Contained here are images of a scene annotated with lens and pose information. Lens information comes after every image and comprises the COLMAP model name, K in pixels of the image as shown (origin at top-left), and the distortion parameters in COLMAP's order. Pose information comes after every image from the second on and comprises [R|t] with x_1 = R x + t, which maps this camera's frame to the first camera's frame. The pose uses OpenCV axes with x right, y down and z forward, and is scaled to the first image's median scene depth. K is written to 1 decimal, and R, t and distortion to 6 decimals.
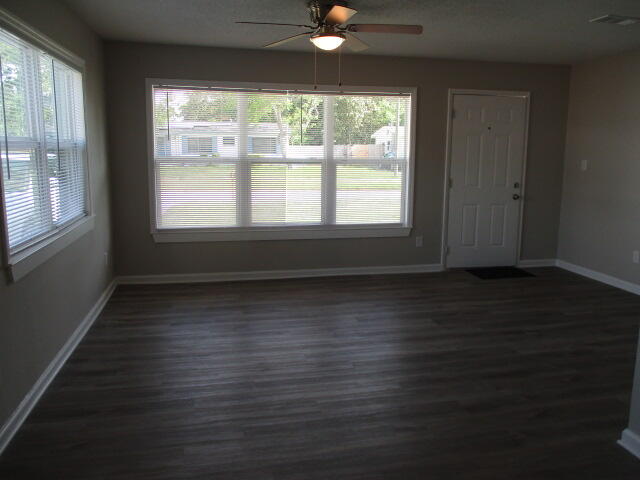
lens RADIAL K [[528.7, 0, 331.0], [0, 528.7, 239.1], [0, 0, 1]] dist [-0.041399, 0.039088]
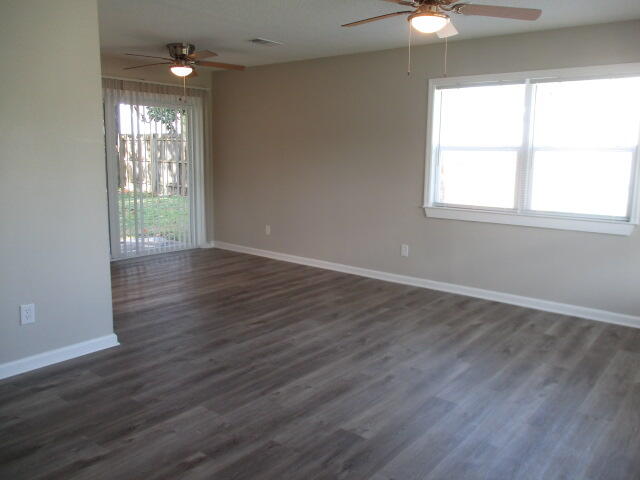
lens RADIAL K [[528.7, 0, 328.0], [0, 528.7, 242.6], [0, 0, 1]] dist [-0.041399, 0.039088]
pose [[-0.780242, 0.084424, -0.619754, 0.499238], [-0.126319, 0.949163, 0.288327, -0.187935], [0.612589, 0.303252, -0.729913, 1.187337]]
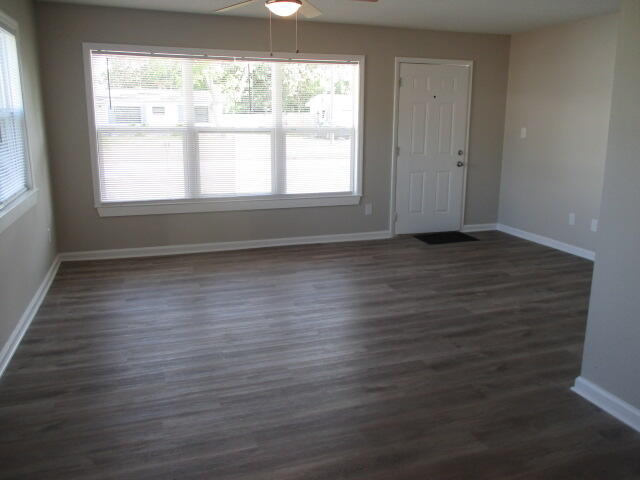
lens RADIAL K [[528.7, 0, 329.4], [0, 528.7, 238.0], [0, 0, 1]] dist [-0.041399, 0.039088]
pose [[0.992705, -0.029252, 0.116964, -0.034953], [0.022756, 0.998144, 0.056493, 0.000592], [-0.118399, -0.053419, 0.991528, -0.003783]]
